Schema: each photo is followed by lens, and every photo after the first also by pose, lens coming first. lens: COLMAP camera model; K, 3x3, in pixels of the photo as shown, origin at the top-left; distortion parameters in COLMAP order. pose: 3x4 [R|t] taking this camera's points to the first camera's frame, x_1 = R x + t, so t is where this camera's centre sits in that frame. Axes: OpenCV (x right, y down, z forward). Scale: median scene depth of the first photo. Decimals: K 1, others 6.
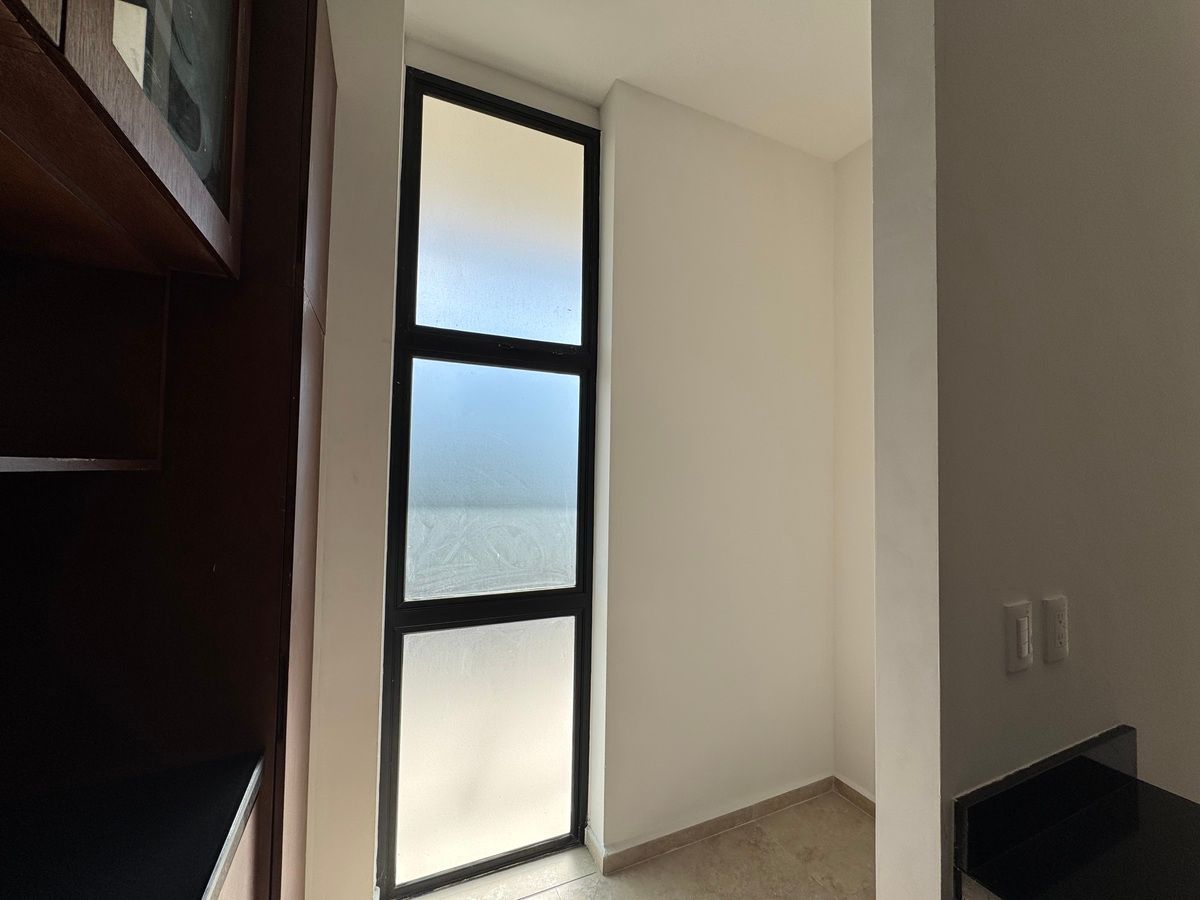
lens RADIAL K [[480.7, 0, 600.0], [0, 480.7, 450.0], [0, 0, 1]] dist [-0.001777, -0.000056]
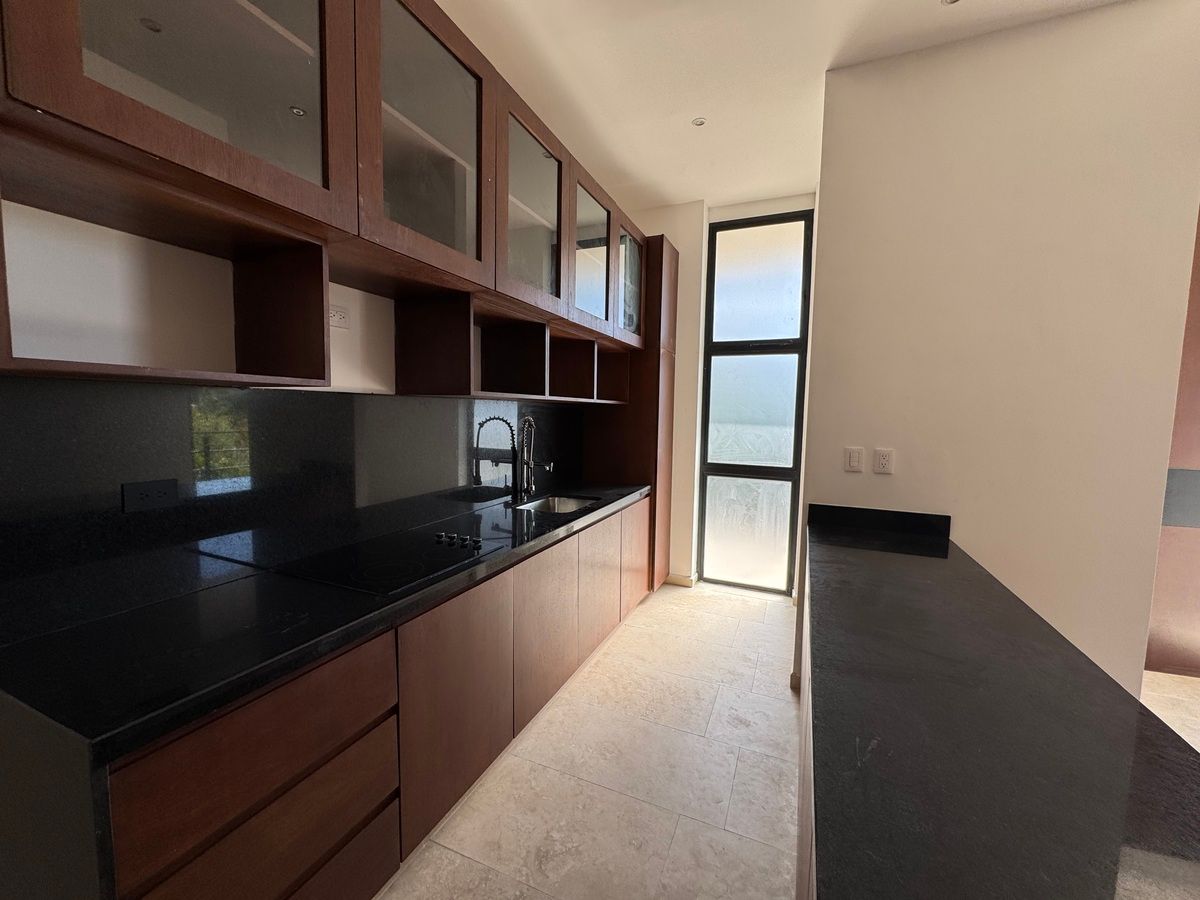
lens RADIAL K [[480.8, 0, 600.0], [0, 480.8, 450.0], [0, 0, 1]] dist [0.004980, 0.000170]
pose [[0.676814, 0.054420, -0.734140, 0.899732], [0.022831, 0.995232, 0.094822, 0.019814], [0.735800, -0.080938, 0.672345, -0.904218]]
